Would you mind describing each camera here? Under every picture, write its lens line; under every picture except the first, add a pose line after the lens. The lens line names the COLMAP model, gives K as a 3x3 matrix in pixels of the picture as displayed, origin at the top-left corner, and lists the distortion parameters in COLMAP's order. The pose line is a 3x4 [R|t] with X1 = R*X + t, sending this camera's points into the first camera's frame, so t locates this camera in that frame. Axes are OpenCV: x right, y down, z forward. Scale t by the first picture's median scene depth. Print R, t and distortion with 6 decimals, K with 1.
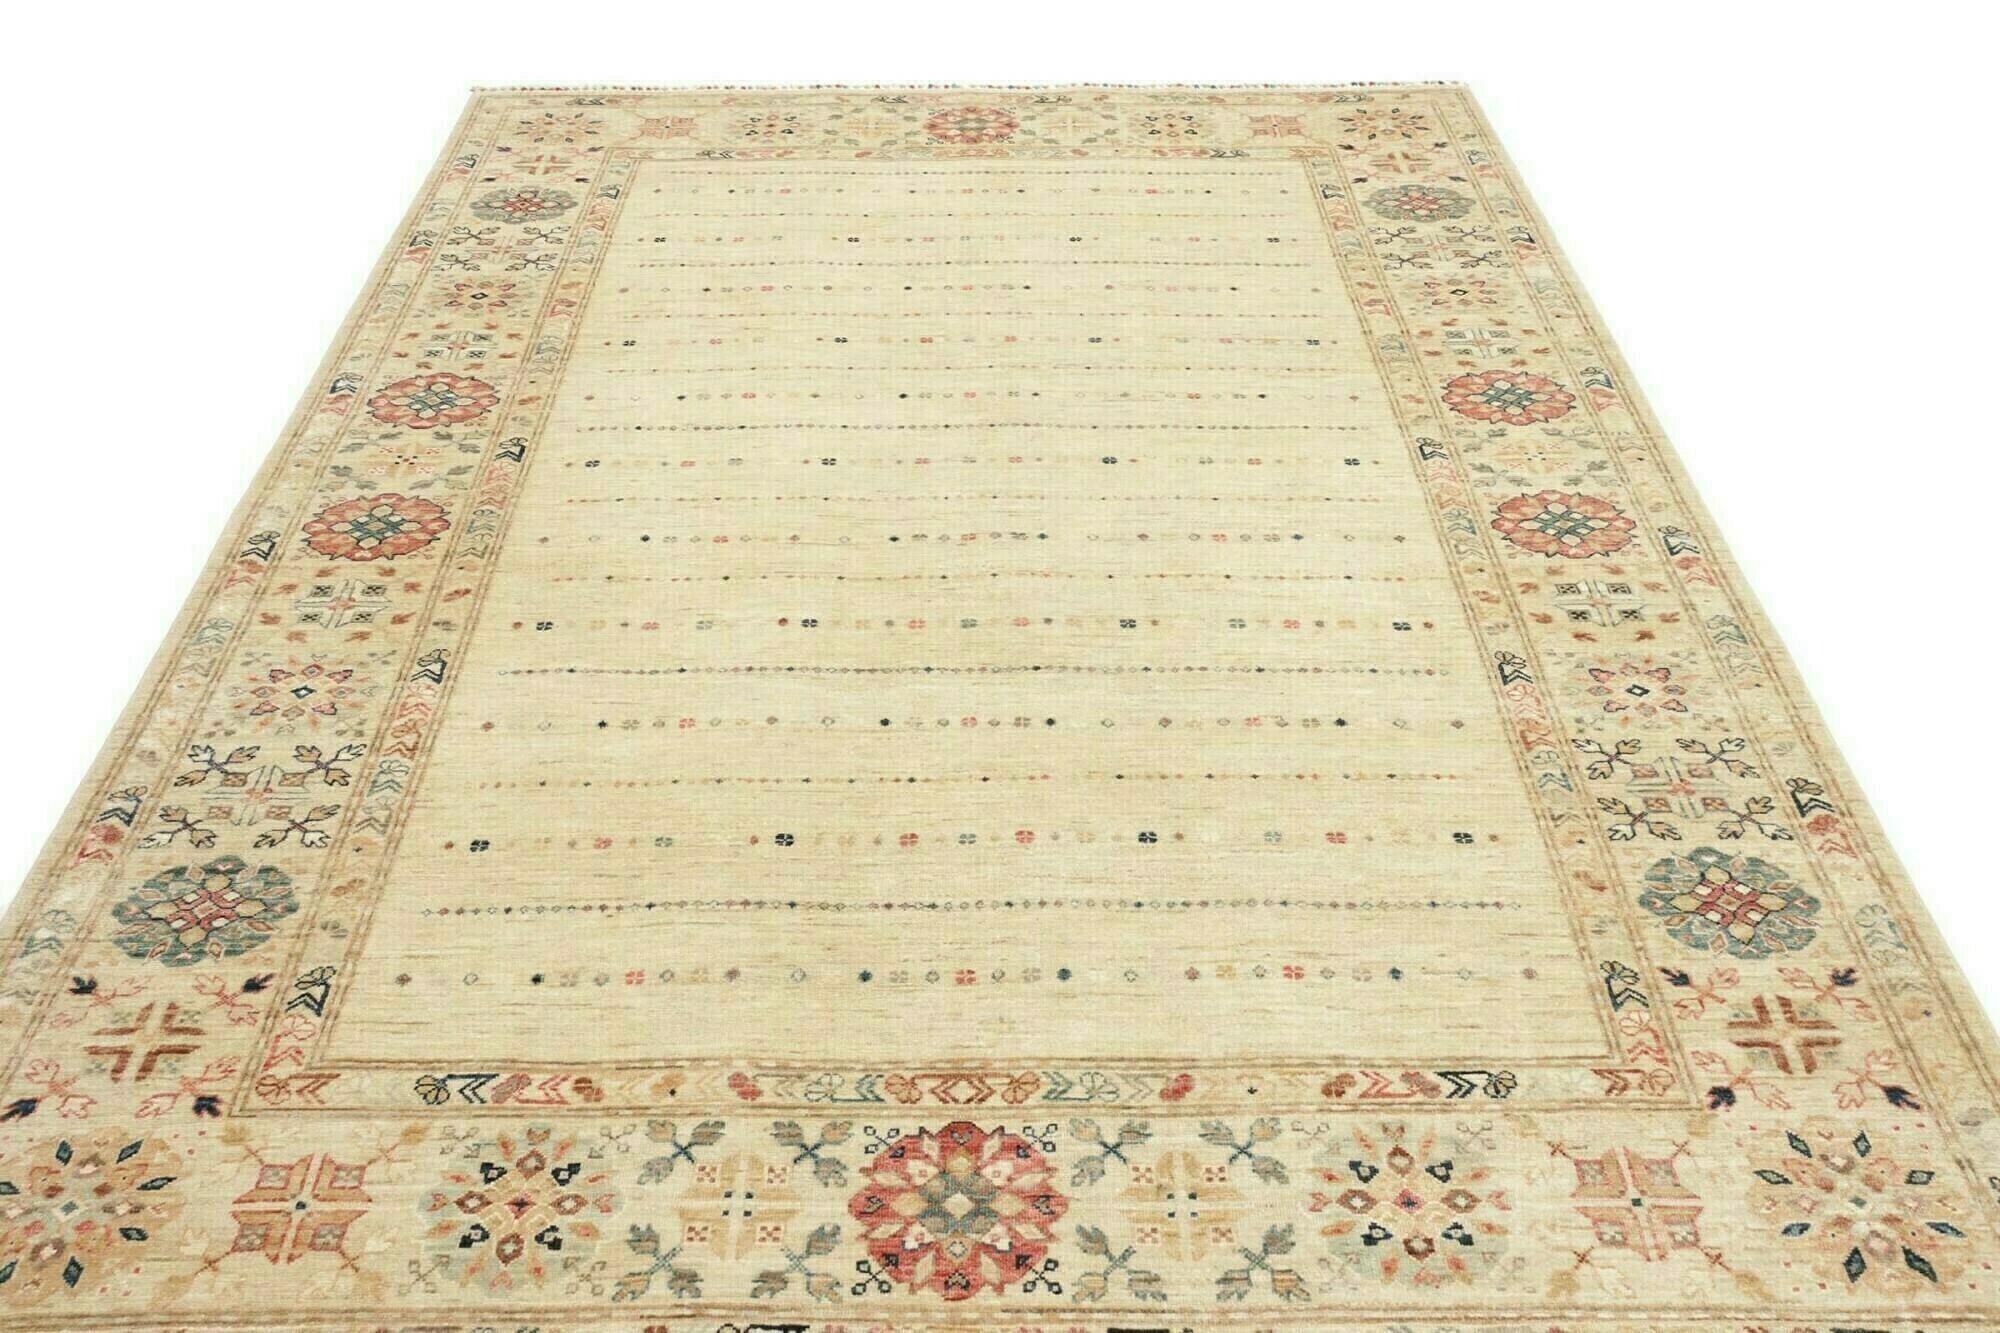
lens RADIAL K [[1910.9, 0, 1000.0], [0, 1910.9, 666.5], [0, 0, 1]] dist [-0.110102, 0.241225]
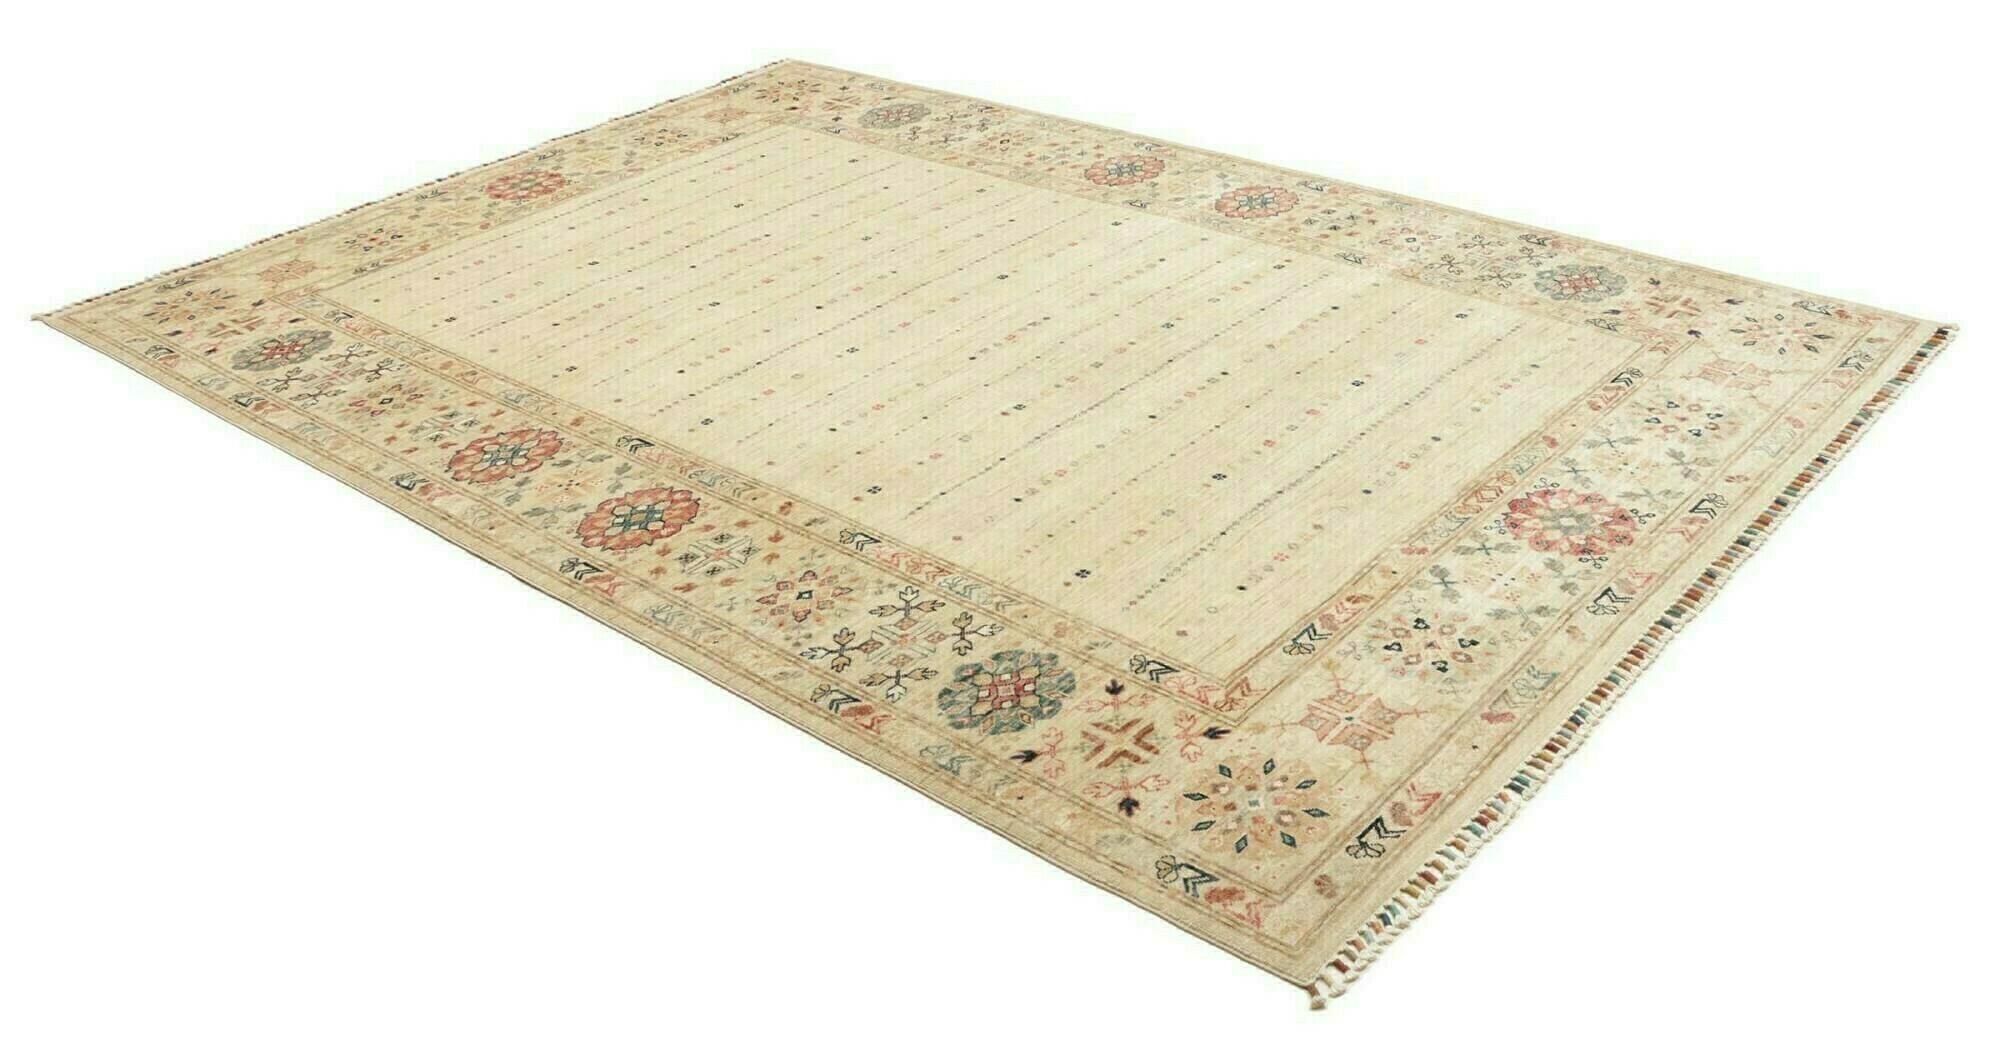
lens RADIAL K [[1799.7, 0, 1039.4], [0, 1799.7, 598.4], [0, 0, 1]] dist [-0.133362, 0.160869]
pose [[0.648556, -0.430079, 0.628018, -0.823759], [0.493827, 0.865608, 0.082809, -0.004131], [-0.579232, 0.256426, 0.773780, 0.069046]]
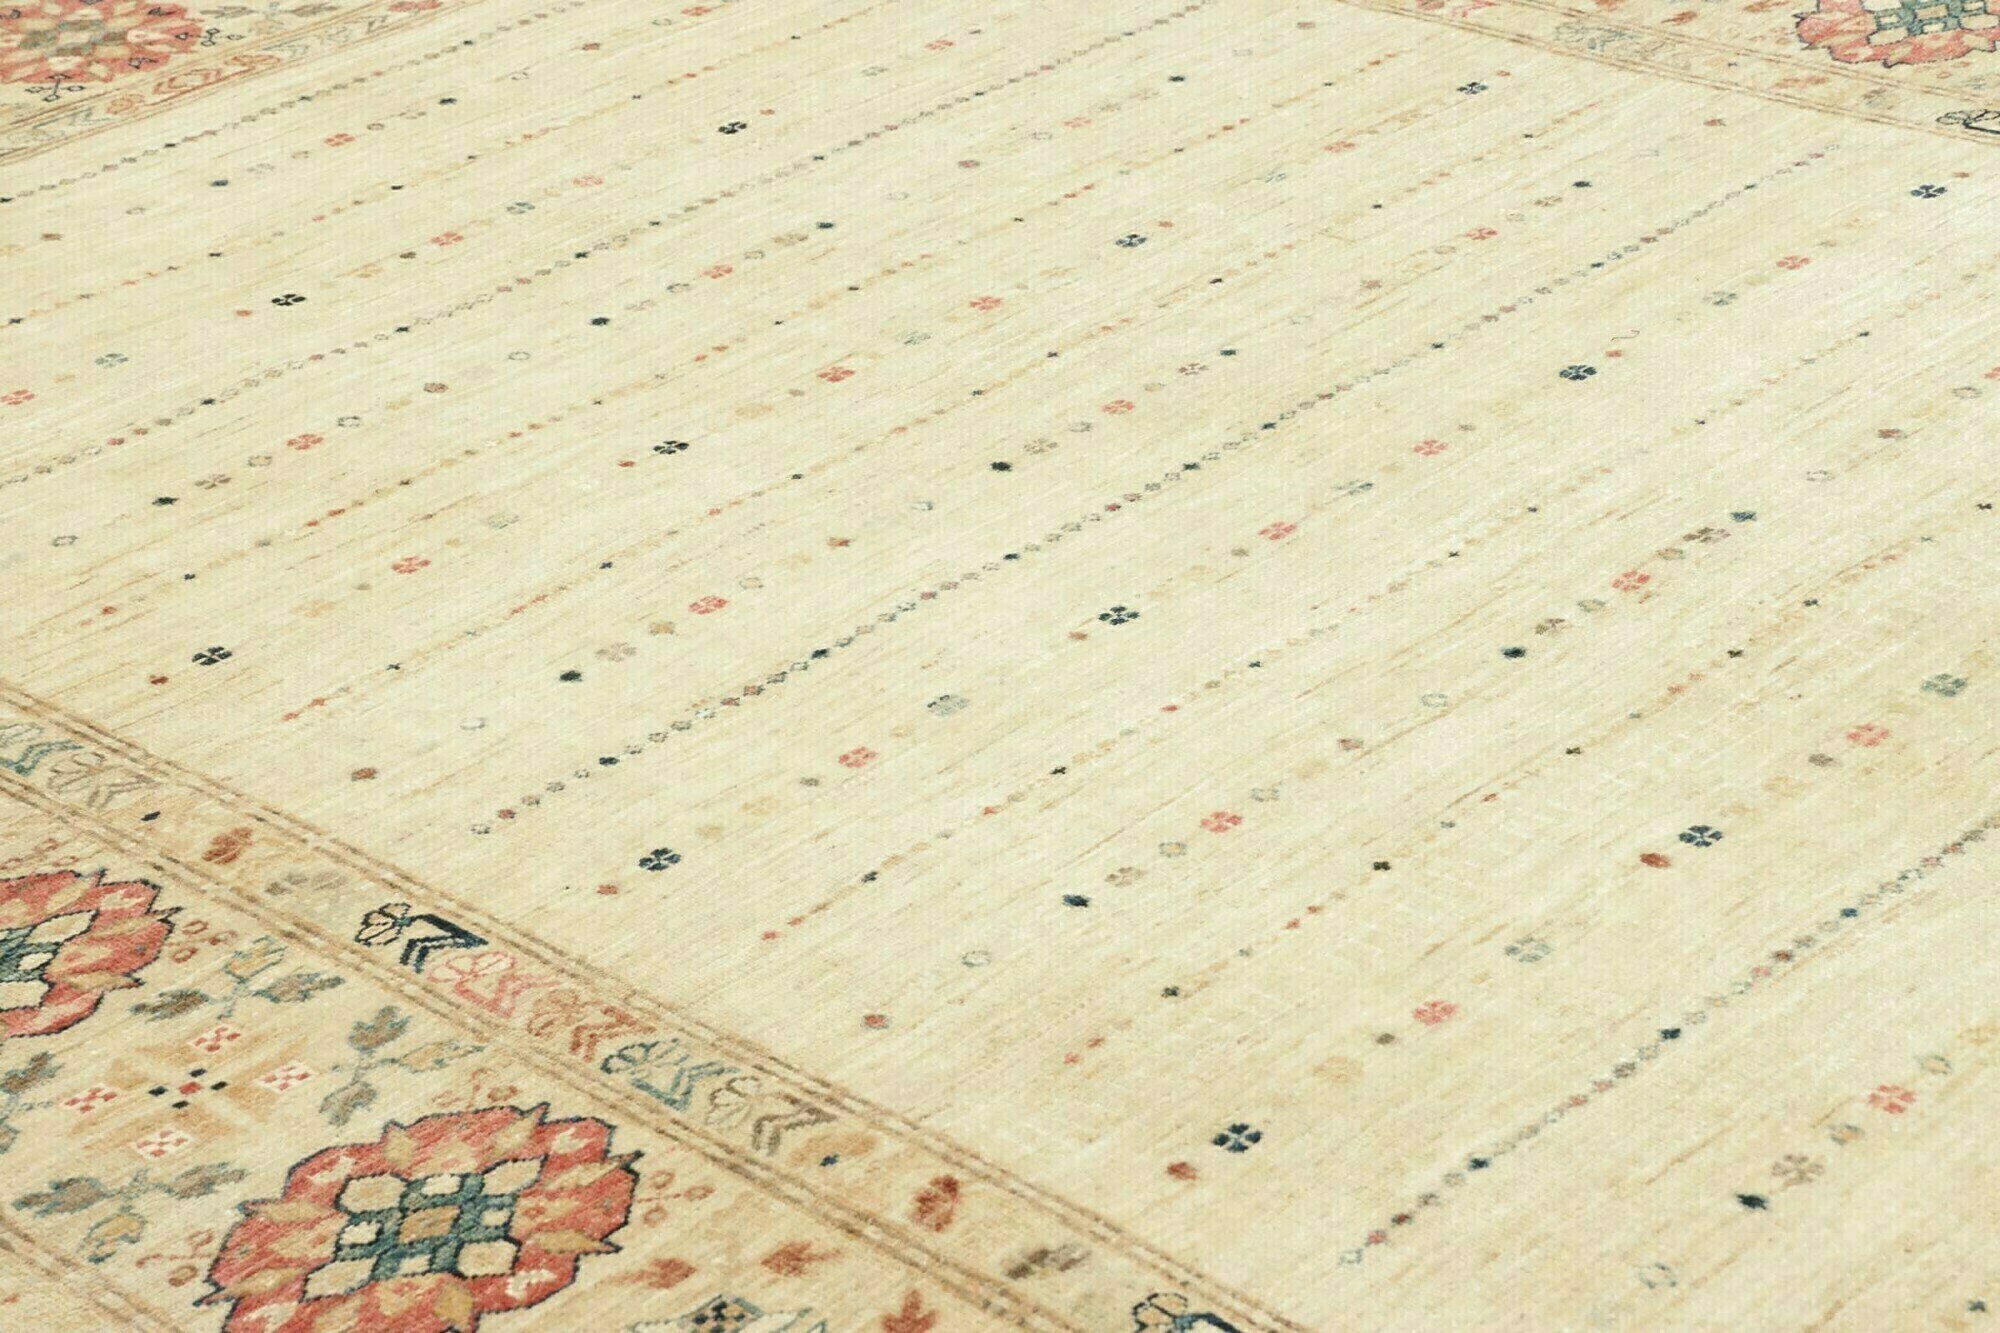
lens RADIAL K [[4343.0, 0, 998.3], [0, 4343.0, 698.5], [0, 0, 1]] dist [0.333136, 2.167635]
pose [[0.703703, -0.370920, 0.605987, -0.656725], [0.478920, 0.877654, -0.018941, -0.088732], [-0.524822, 0.303548, 0.795249, 0.320004]]
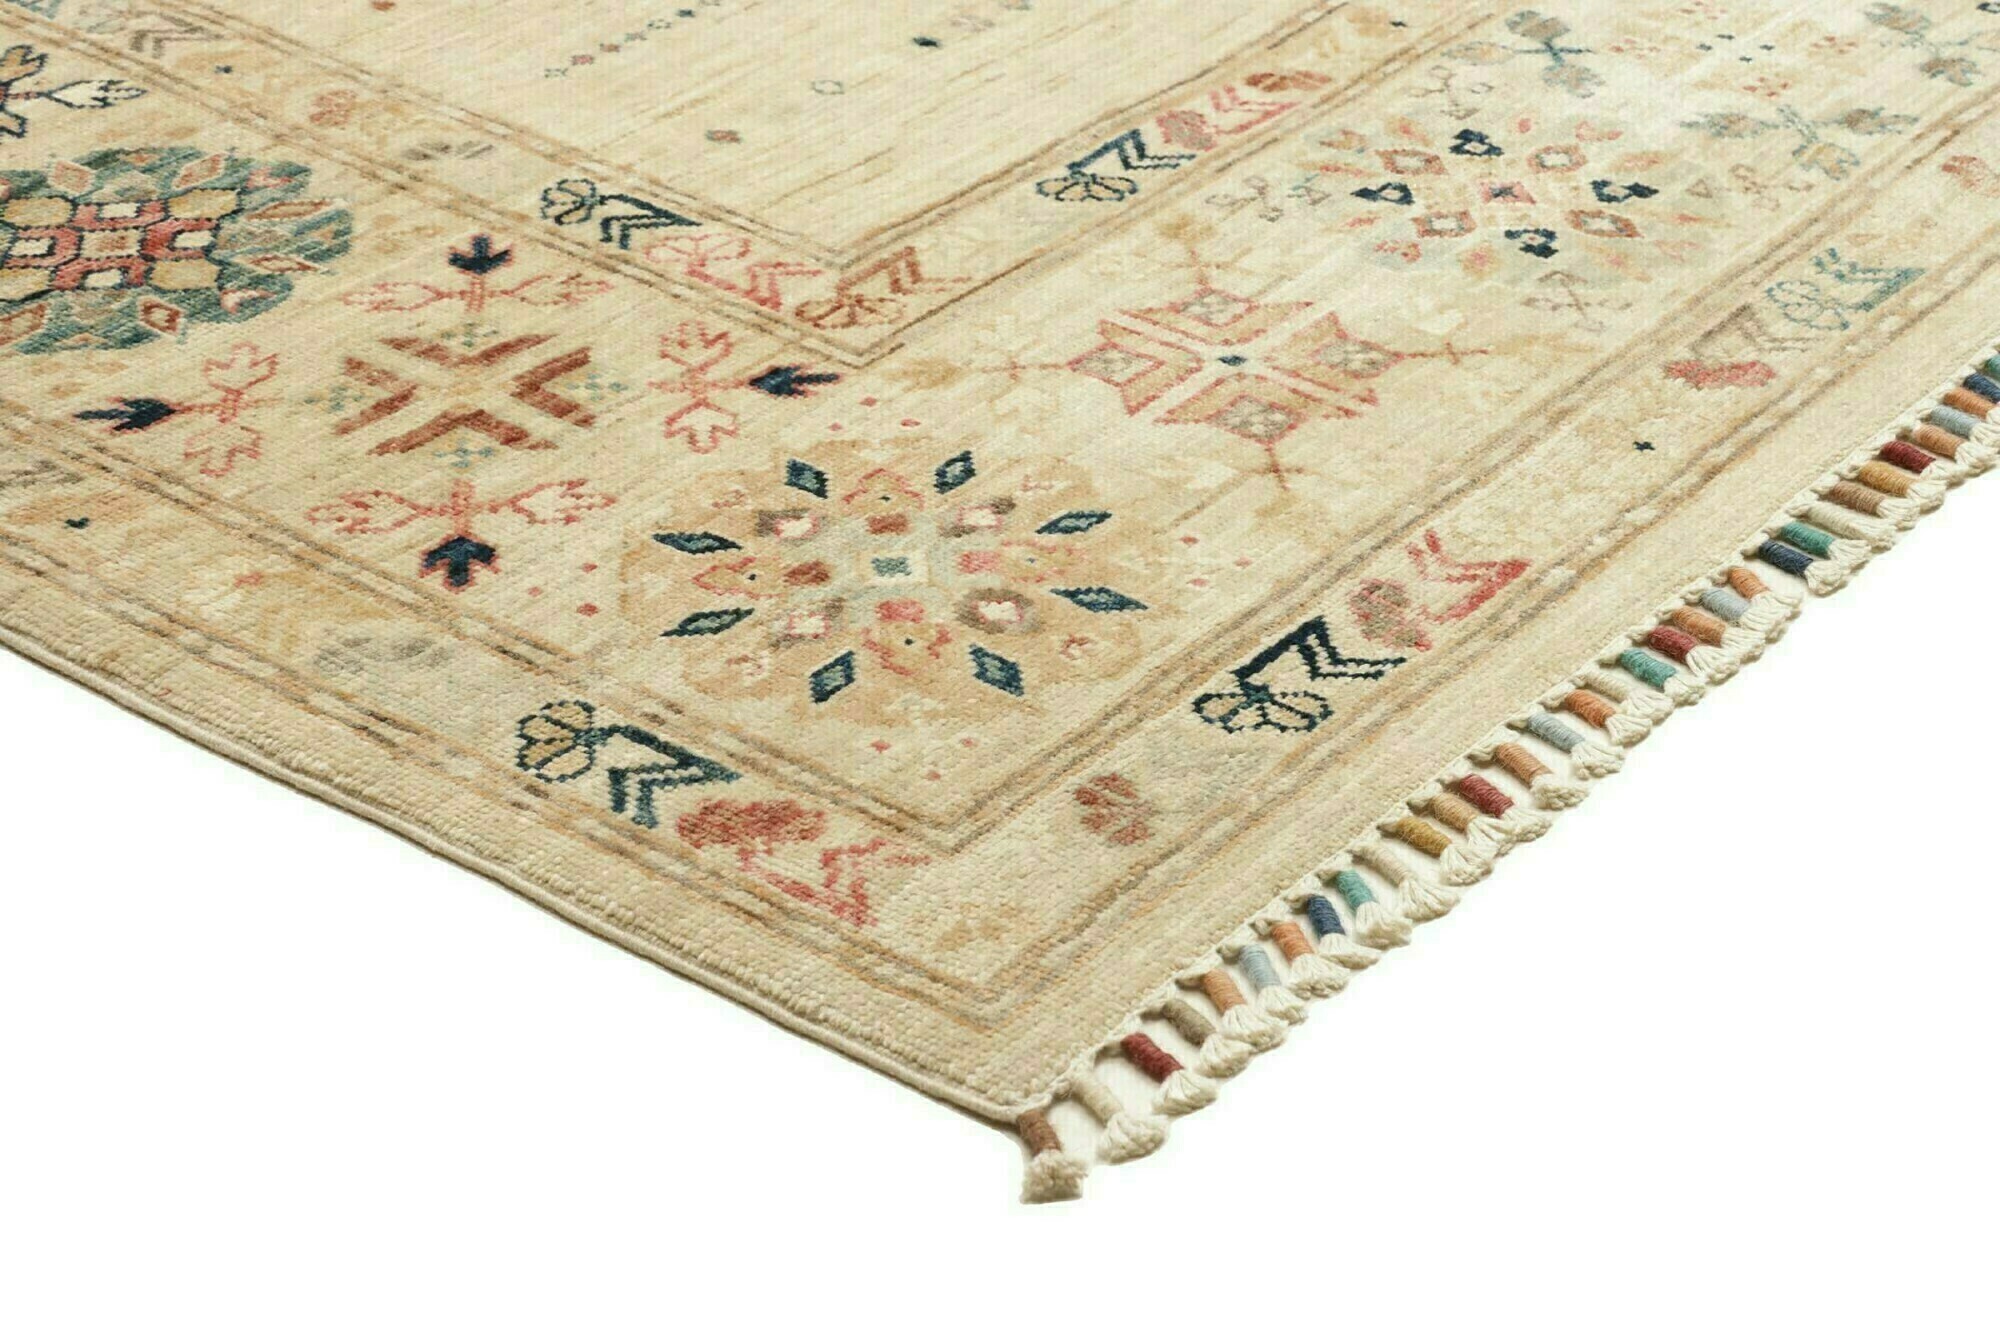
lens RADIAL K [[3661.1, 0, 1000.0], [0, 3661.1, 666.5], [0, 0, 1]] dist [0.201831, 1.336058]
pose [[0.606774, -0.393716, 0.690516, -0.631854], [0.452569, 0.885277, 0.107080, 0.150534], [-0.653457, 0.247533, 0.715347, 0.300198]]
